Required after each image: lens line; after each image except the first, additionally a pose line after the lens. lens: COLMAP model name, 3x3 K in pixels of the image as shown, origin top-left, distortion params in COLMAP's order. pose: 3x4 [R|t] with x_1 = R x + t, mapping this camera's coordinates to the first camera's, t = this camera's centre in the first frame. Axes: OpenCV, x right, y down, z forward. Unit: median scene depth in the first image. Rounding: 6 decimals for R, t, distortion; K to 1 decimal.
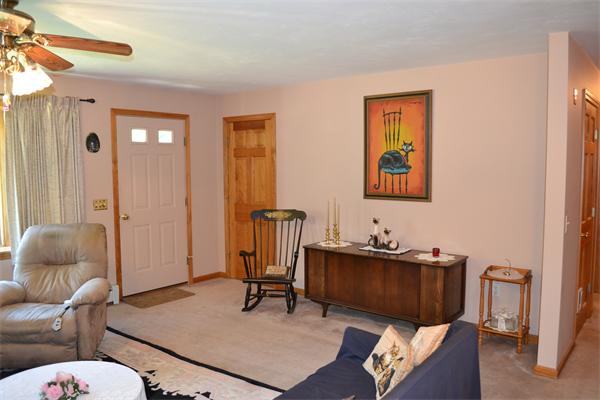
lens RADIAL K [[481.0, 0, 295.0], [0, 481.0, 201.3], [0, 0, 1]] dist [-0.082895, 0.007283]
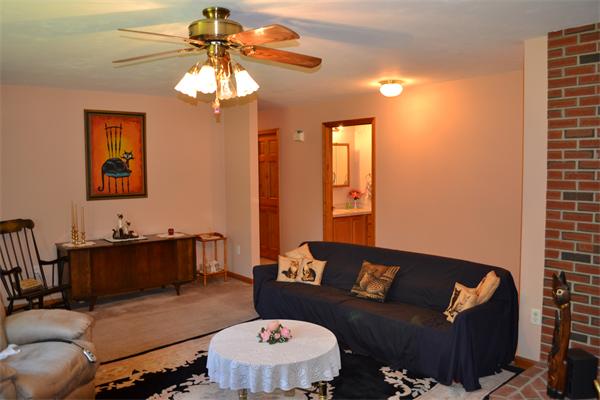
lens RADIAL K [[481.0, 0, 295.0], [0, 481.0, 201.3], [0, 0, 1]] dist [-0.082895, 0.007283]
pose [[0.190531, -0.064697, 0.979547, -0.904392], [0.091633, 0.994642, 0.047870, -0.013392], [-0.977395, 0.080638, 0.195438, 0.332610]]
